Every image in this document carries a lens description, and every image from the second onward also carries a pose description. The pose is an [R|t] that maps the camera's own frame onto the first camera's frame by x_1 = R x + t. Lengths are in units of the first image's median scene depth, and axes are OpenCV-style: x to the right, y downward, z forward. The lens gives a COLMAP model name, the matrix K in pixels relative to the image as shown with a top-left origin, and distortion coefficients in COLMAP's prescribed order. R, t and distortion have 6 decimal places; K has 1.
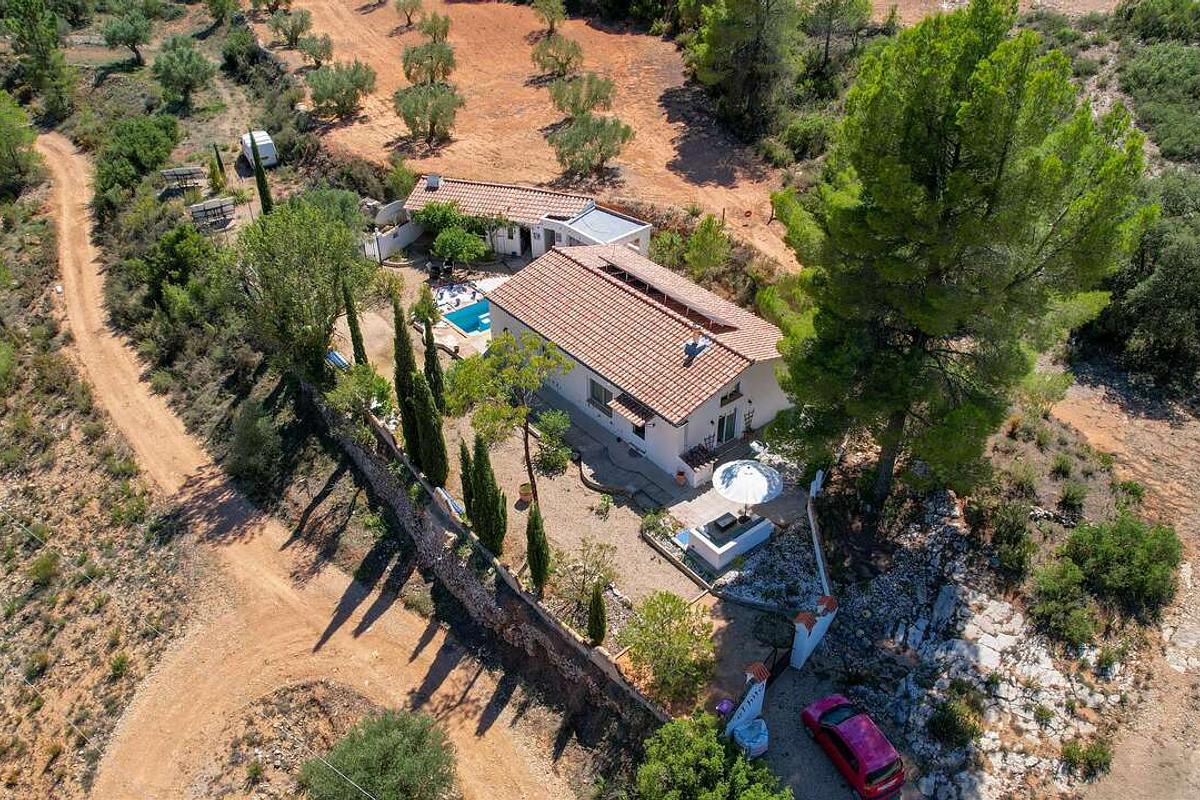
lens RADIAL K [[912.5, 0, 597.6], [0, 912.5, 396.9], [0, 0, 1]] dist [-0.082464, 0.084309]
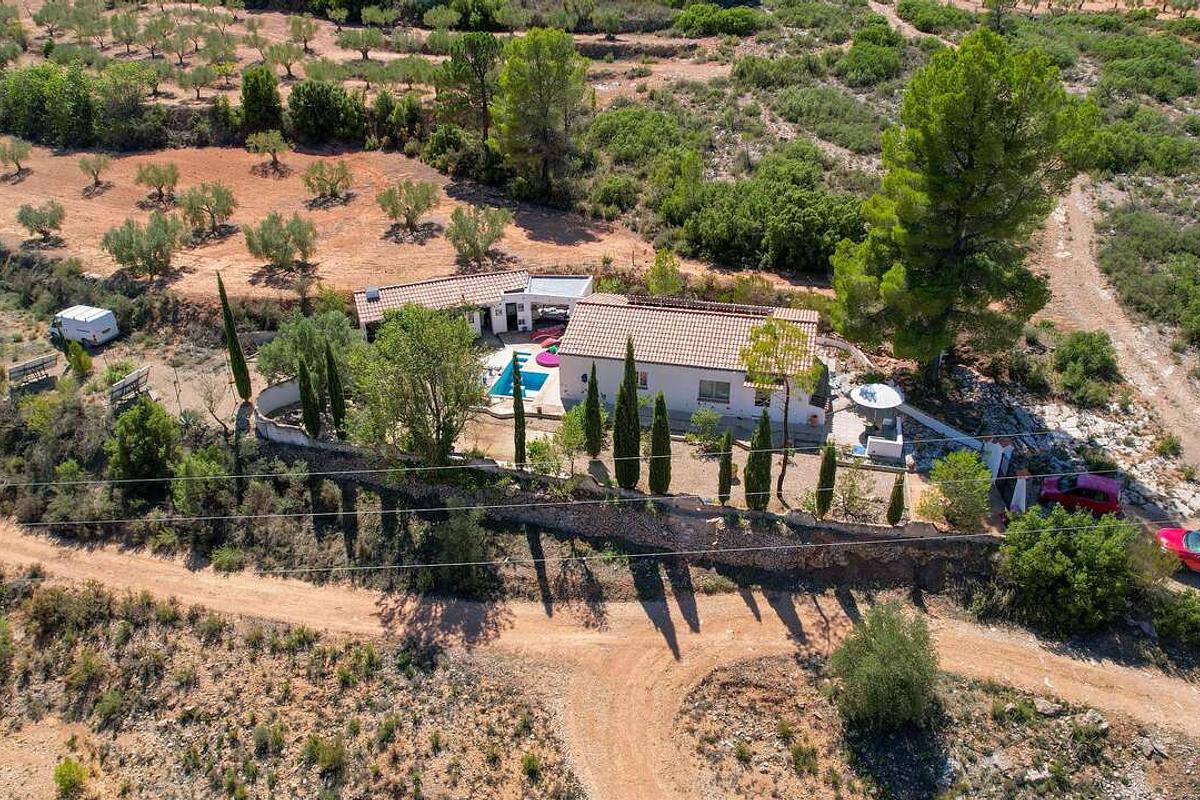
lens RADIAL K [[906.4, 0, 600.4], [0, 906.4, 404.4], [0, 0, 1]] dist [-0.064599, 0.046084]
pose [[0.796066, -0.295955, 0.527911, -0.784011], [0.356364, 0.934248, -0.013626, -0.021242], [-0.489167, 0.198975, 0.849191, 0.055543]]
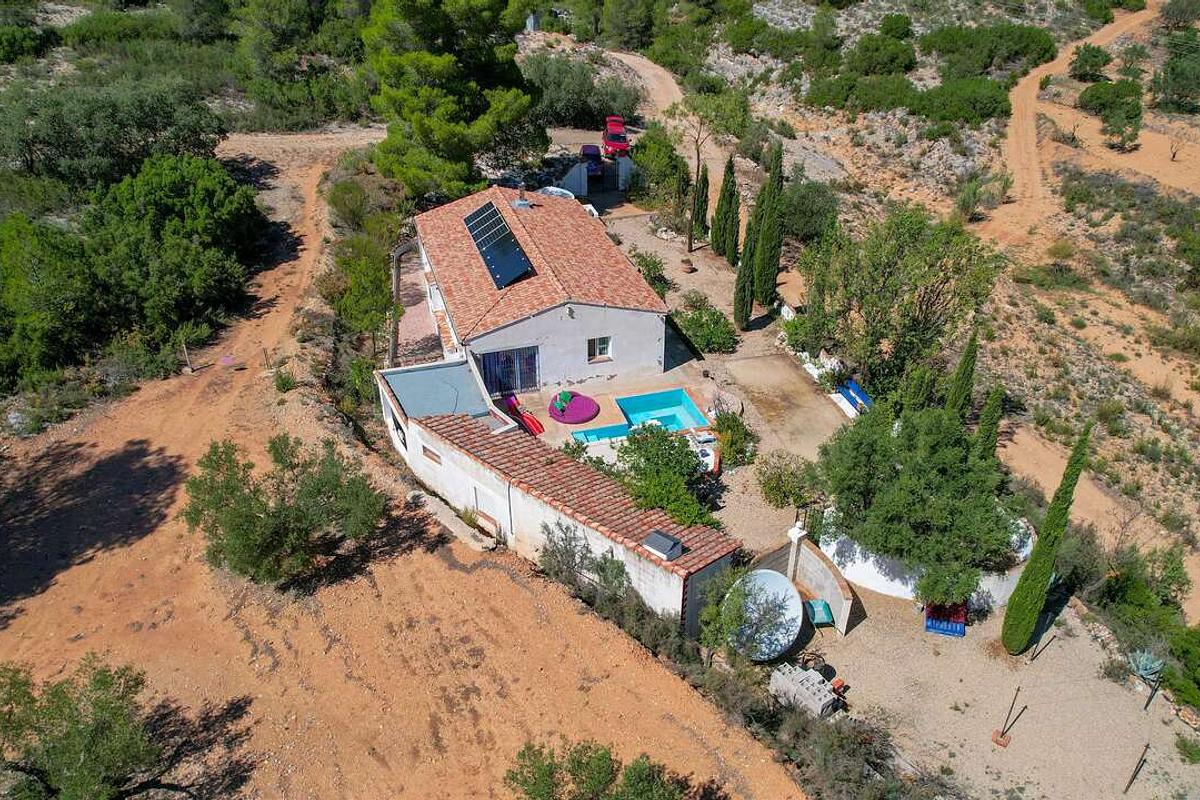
lens RADIAL K [[912.5, 0, 597.6], [0, 912.5, 396.9], [0, 0, 1]] dist [-0.082464, 0.084309]
pose [[-0.925473, -0.194269, 0.325207, -0.399989], [0.228936, 0.397141, 0.888745, -0.955718], [-0.301808, 0.896961, -0.323068, 1.555098]]
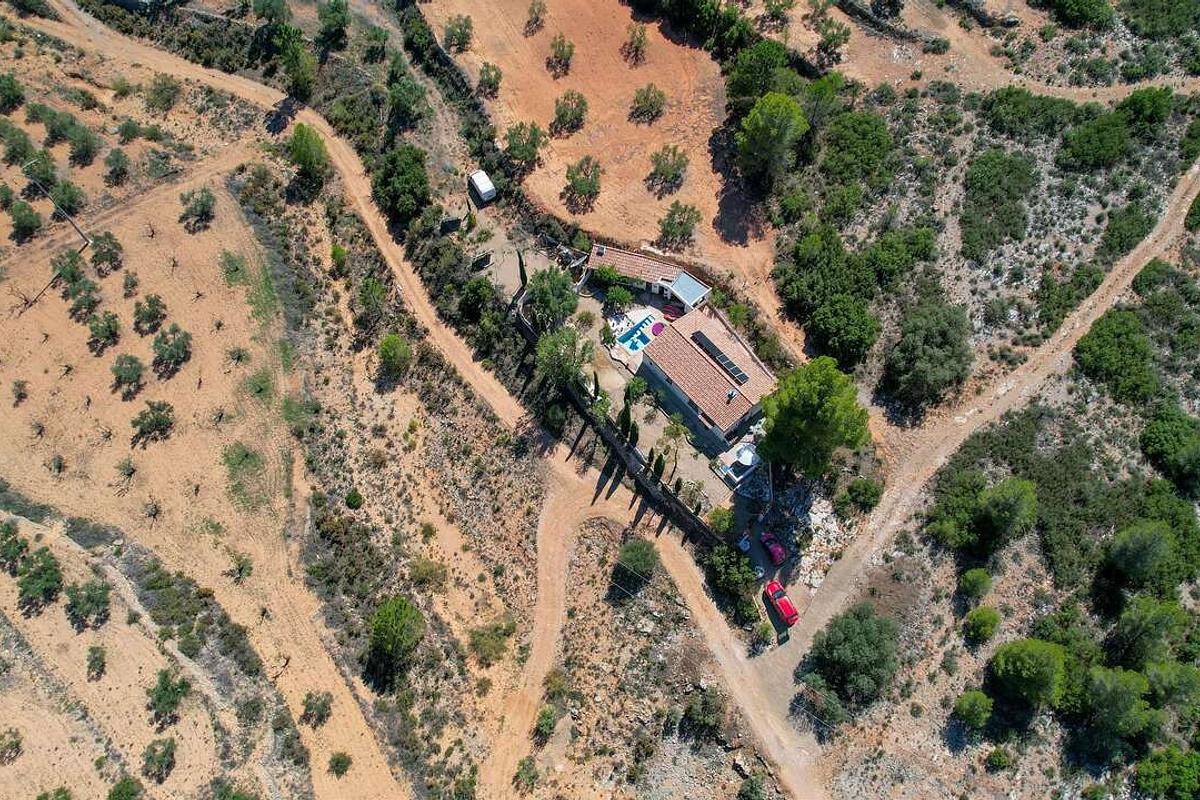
lens RADIAL K [[897.0, 0, 593.2], [0, 897.0, 401.1], [0, 0, 1]] dist [-0.038500, -0.000208]
pose [[0.999875, -0.012003, 0.010248, -0.316046], [0.005646, 0.878374, 0.477941, -1.264672], [-0.014738, -0.477823, 0.878332, -1.257655]]
